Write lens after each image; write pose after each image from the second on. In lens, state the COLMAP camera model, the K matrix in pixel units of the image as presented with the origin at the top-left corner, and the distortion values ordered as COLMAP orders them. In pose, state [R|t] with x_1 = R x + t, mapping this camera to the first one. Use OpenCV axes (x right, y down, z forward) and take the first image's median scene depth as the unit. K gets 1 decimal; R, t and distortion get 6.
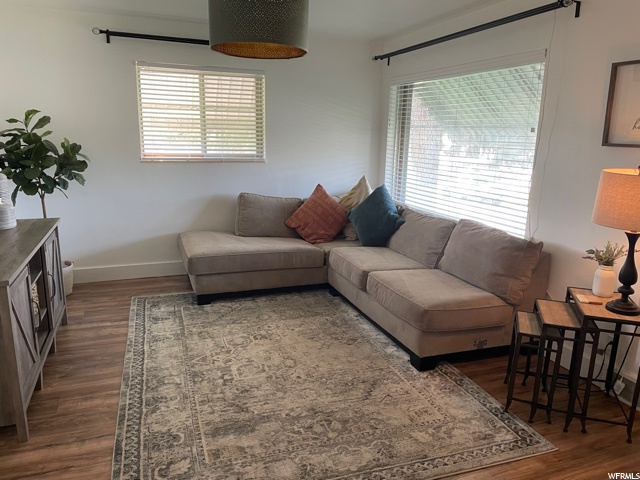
lens RADIAL K [[487.8, 0, 321.3], [0, 487.8, 240.7], [0, 0, 1]] dist [0.100989, -0.115739]
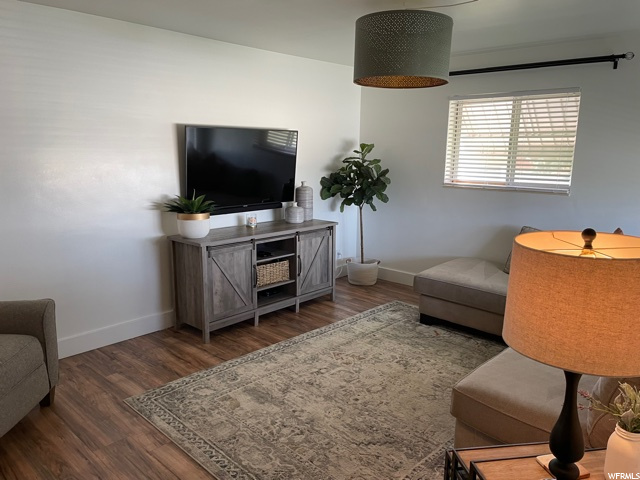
lens RADIAL K [[487.8, 0, 321.3], [0, 487.8, 240.7], [0, 0, 1]] dist [0.100989, -0.115739]
pose [[0.441386, 0.155007, -0.883828, 0.588793], [-0.203951, 0.976517, 0.069409, -0.073760], [0.873832, 0.149621, 0.462635, 0.324539]]
